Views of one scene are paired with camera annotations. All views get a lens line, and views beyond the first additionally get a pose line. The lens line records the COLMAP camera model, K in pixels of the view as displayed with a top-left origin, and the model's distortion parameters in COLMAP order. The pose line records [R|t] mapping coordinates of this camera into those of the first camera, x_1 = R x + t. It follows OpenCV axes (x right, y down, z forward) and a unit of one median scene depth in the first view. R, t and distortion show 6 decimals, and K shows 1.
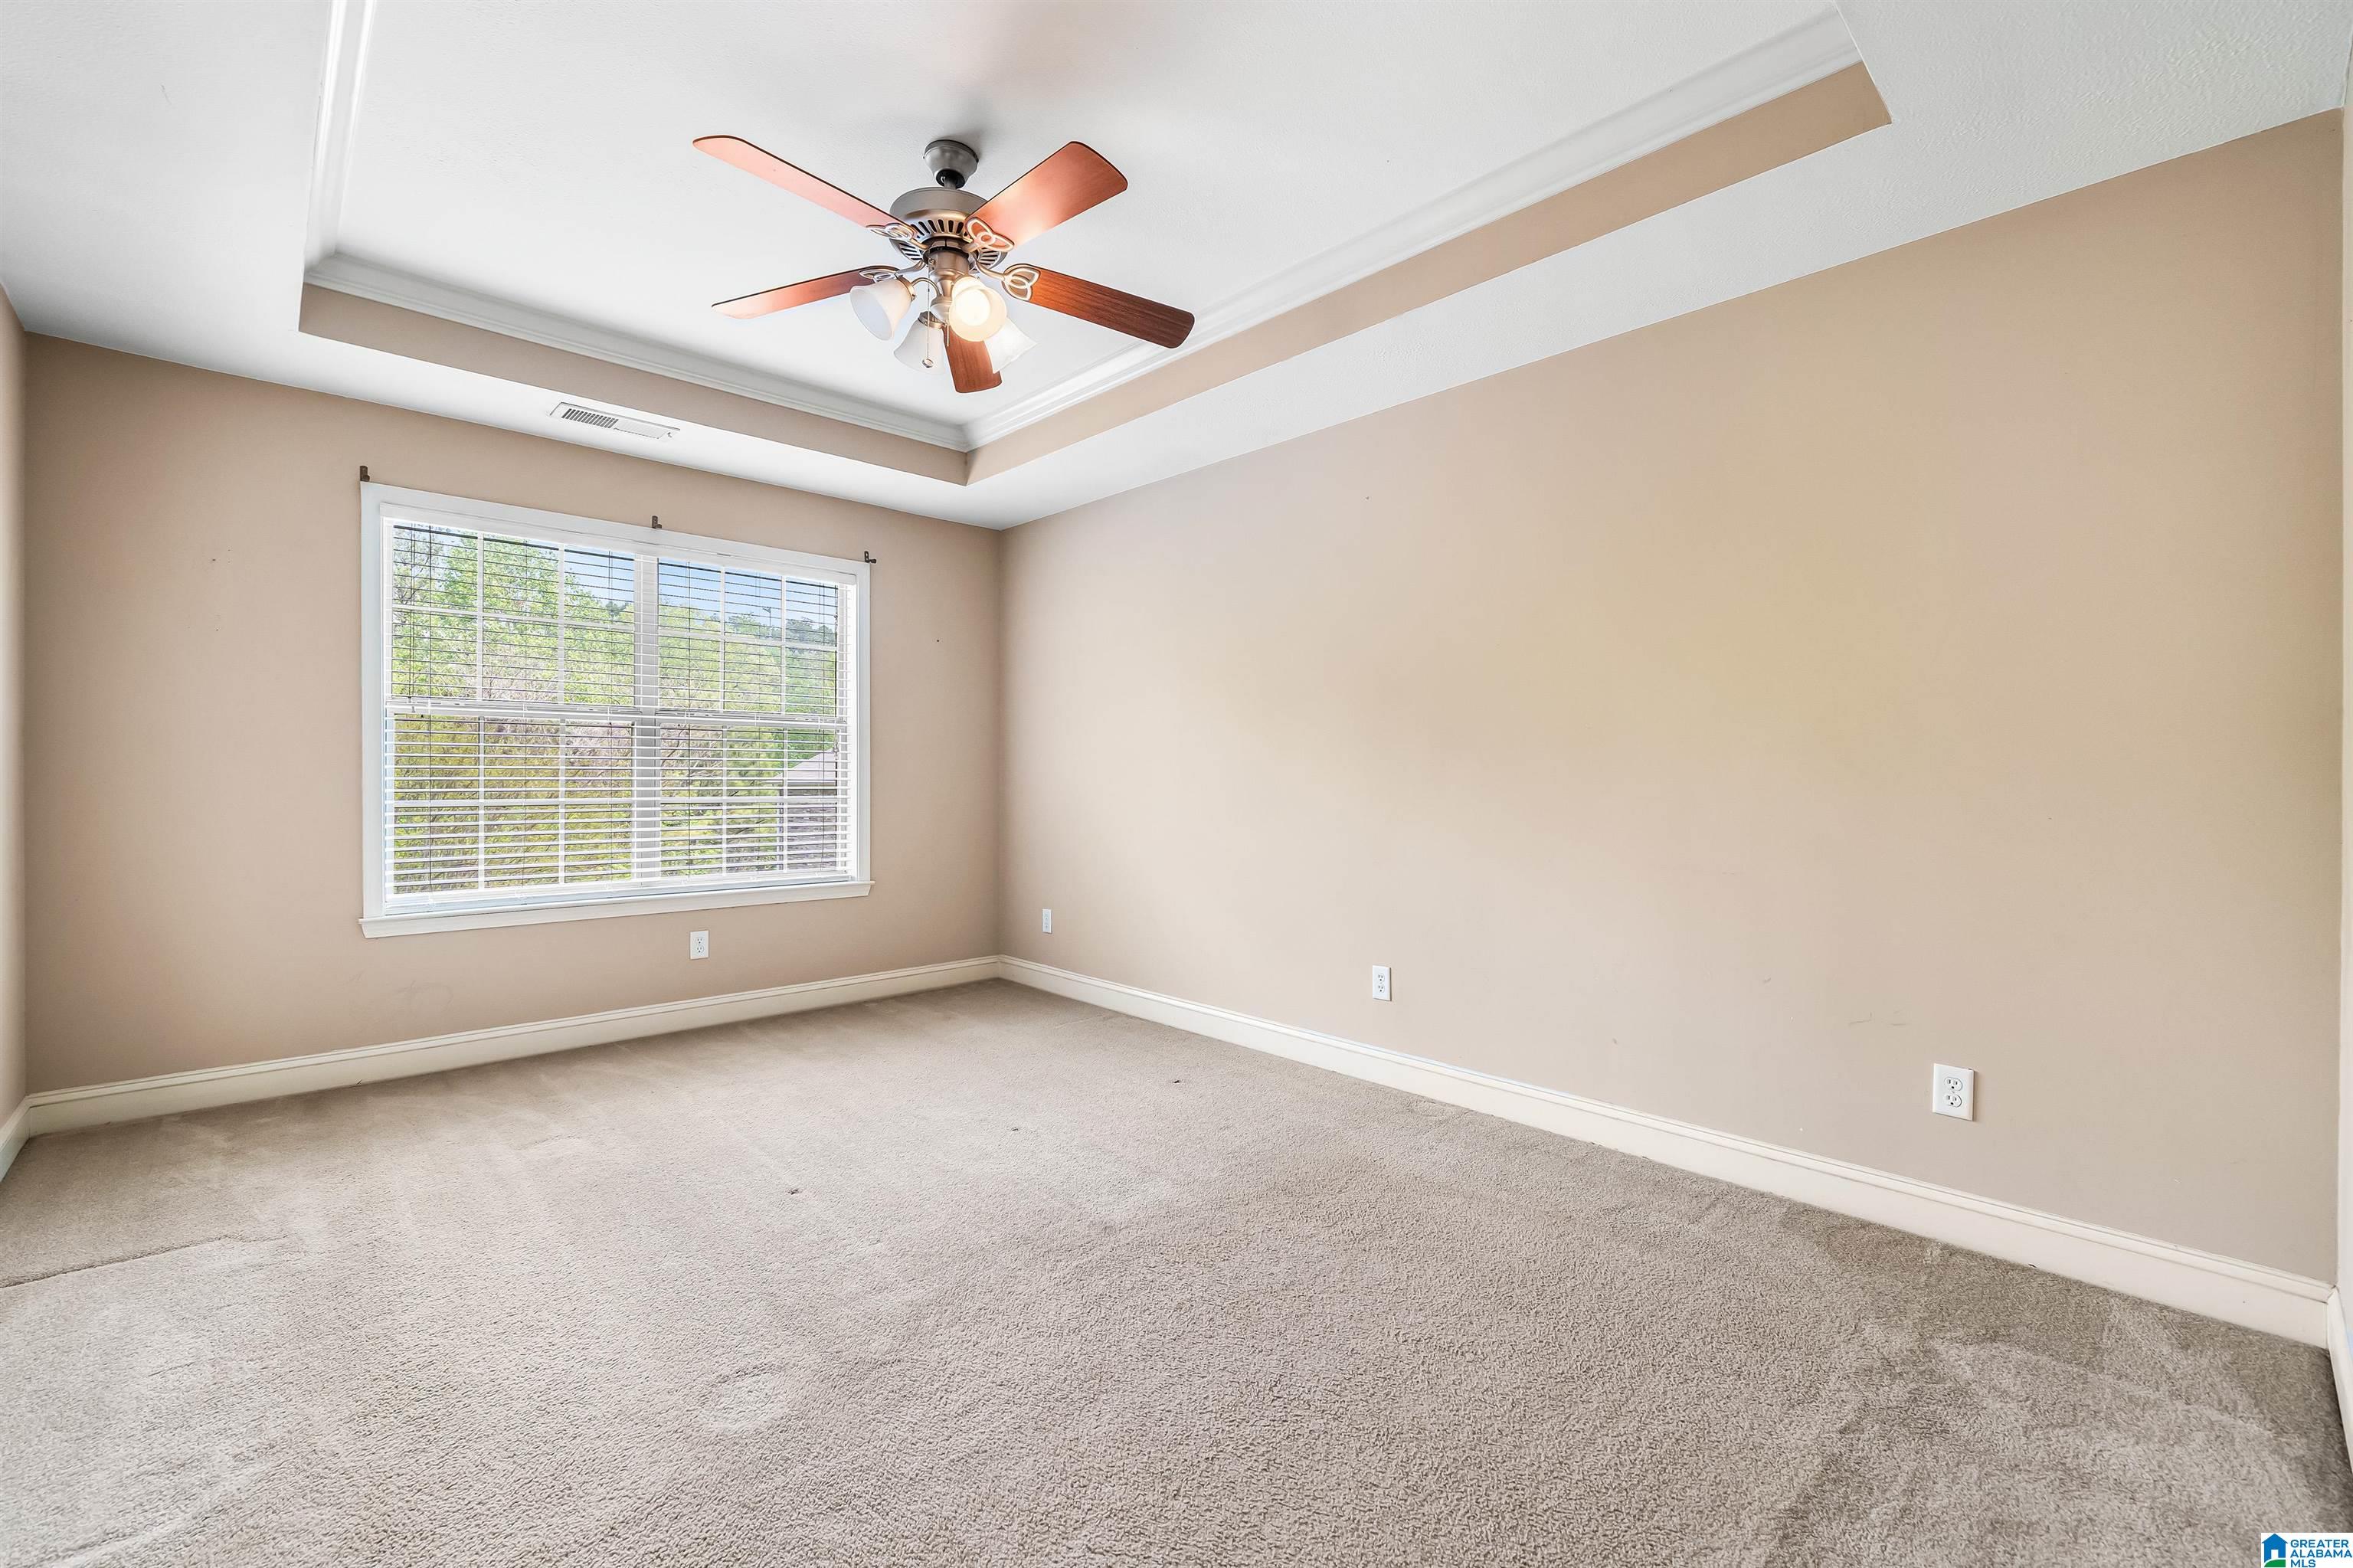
lens RADIAL K [[945.2, 0, 1176.5], [0, 945.2, 784.0], [0, 0, 1]] dist [-0.001059, 0.000049]
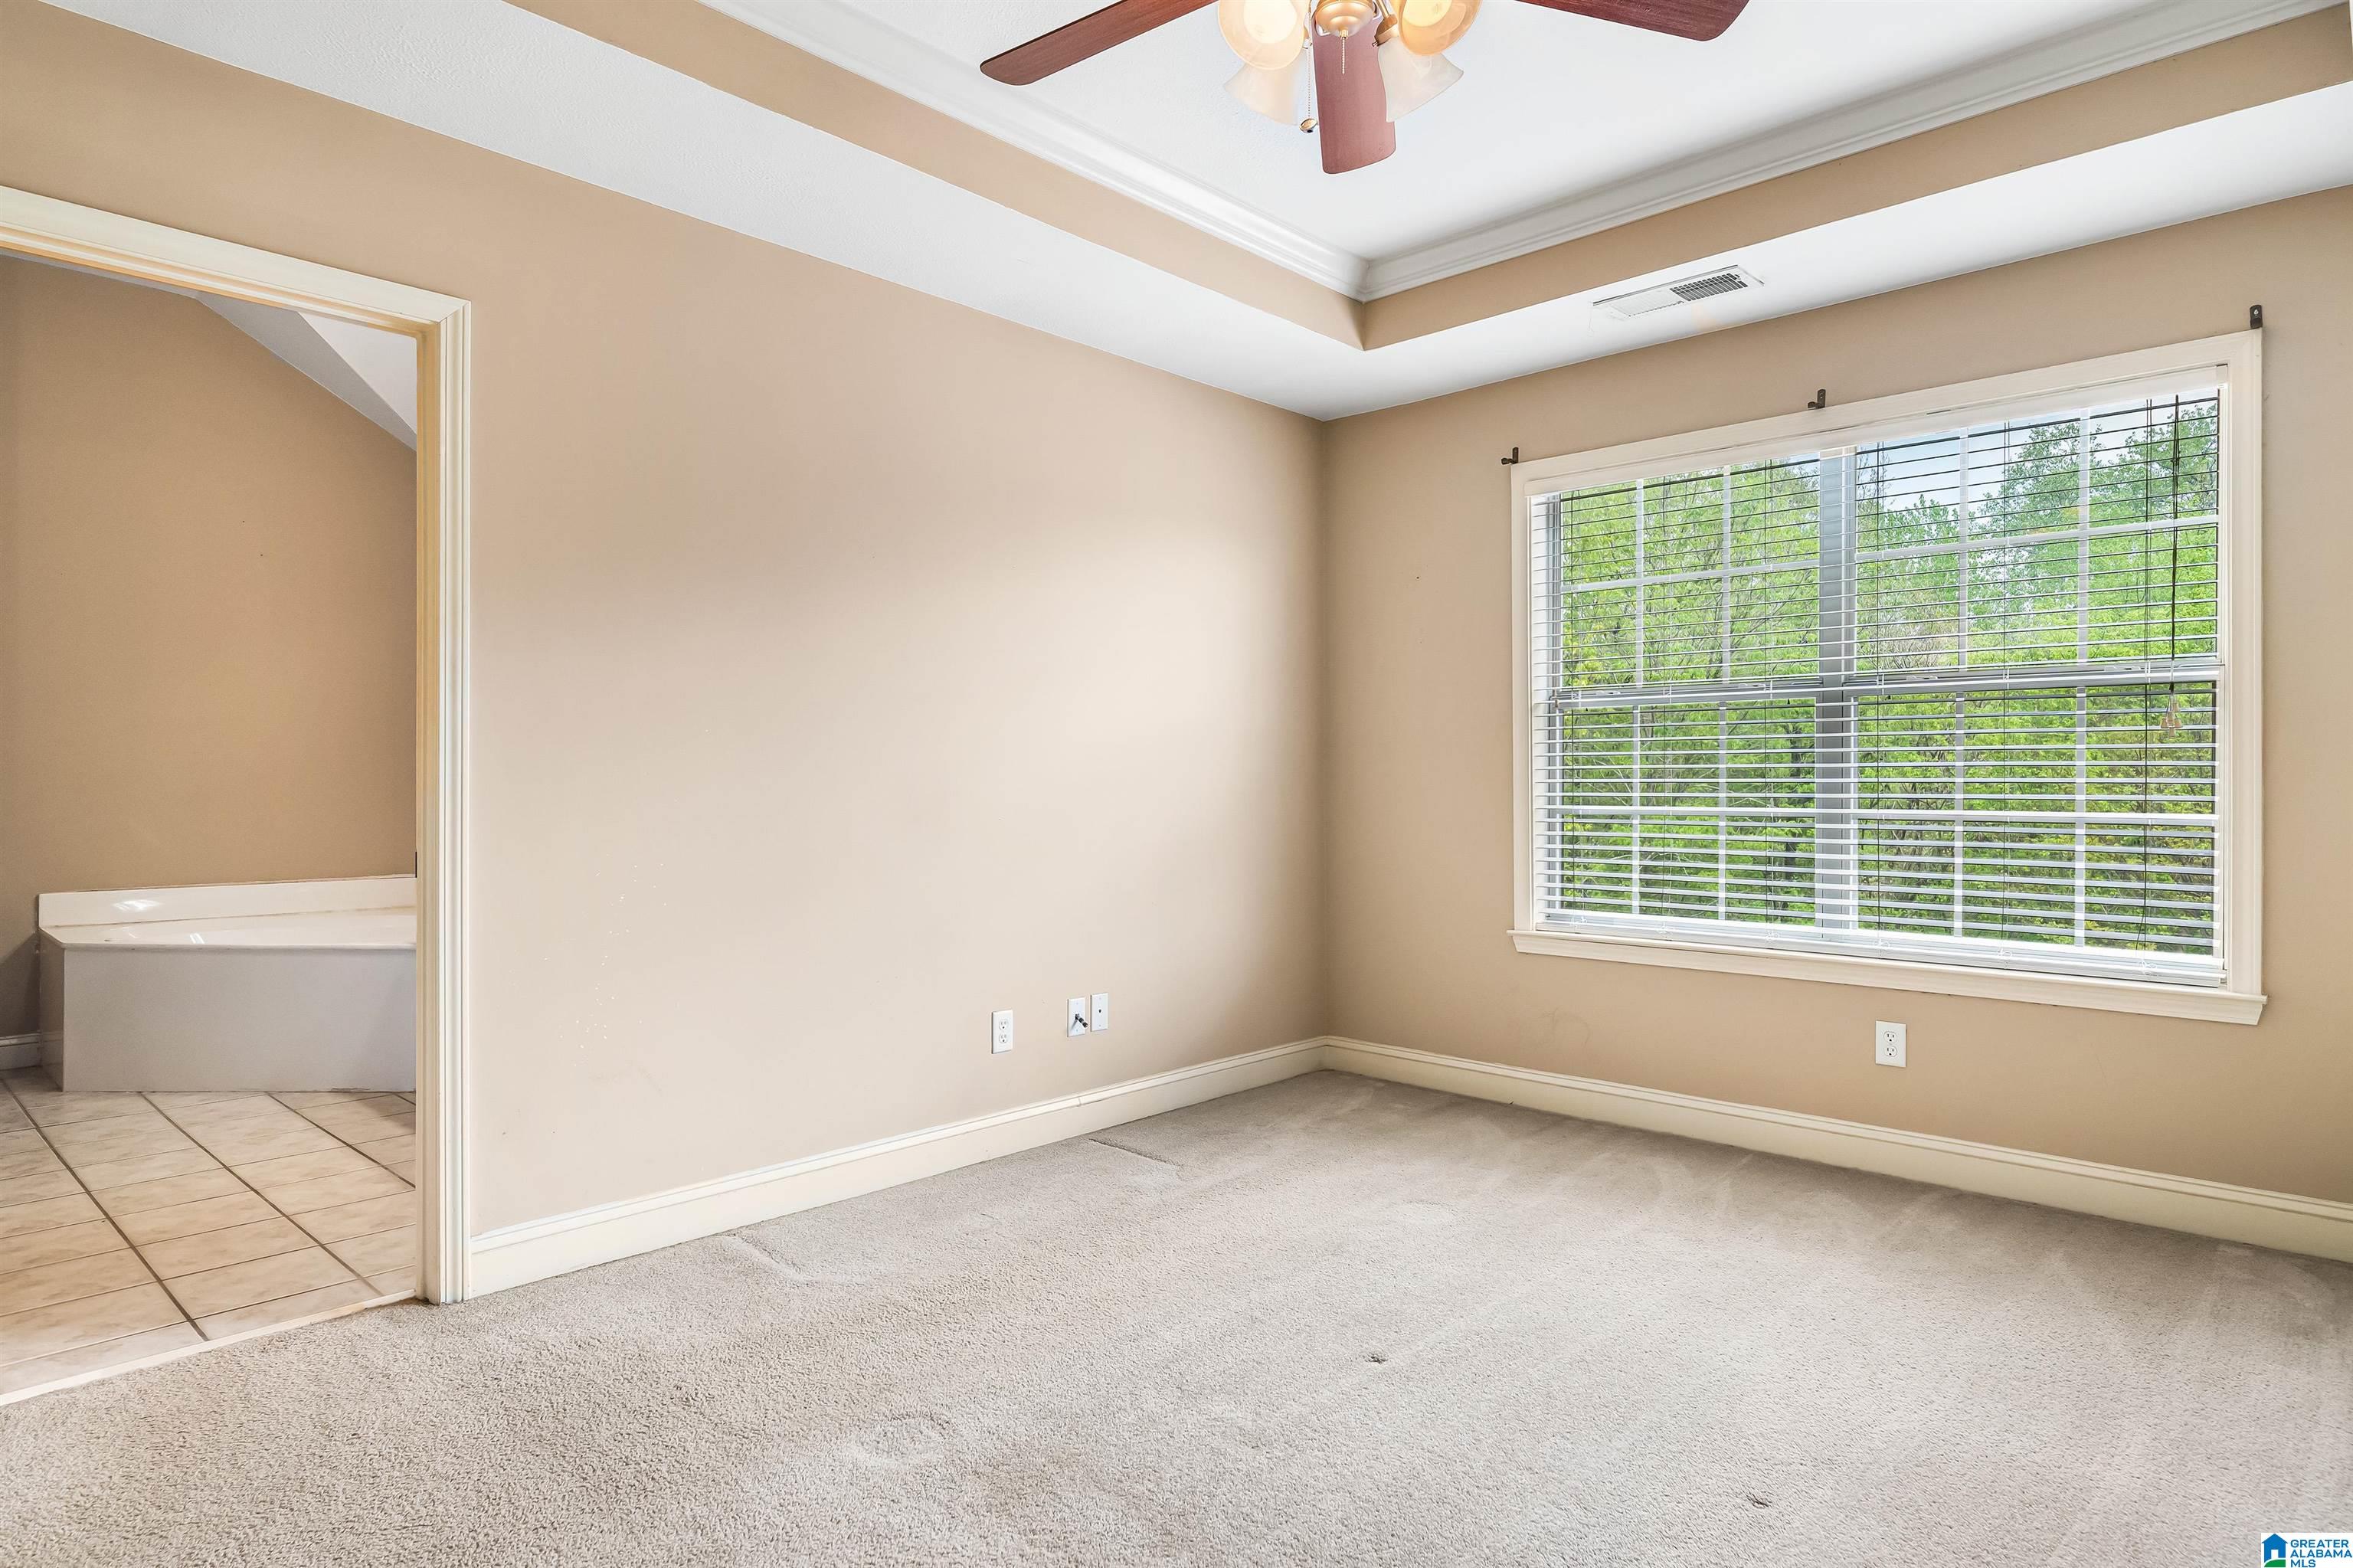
lens RADIAL K [[1282.5, 0, 1176.5], [0, 1282.5, 784.0], [0, 0, 1]] dist [0.004627, 0.000368]
pose [[0.084301, -0.005168, -0.996427, 0.362401], [-0.011875, 0.999910, -0.006191, 0.009253], [0.996370, 0.012355, 0.084232, 0.529664]]
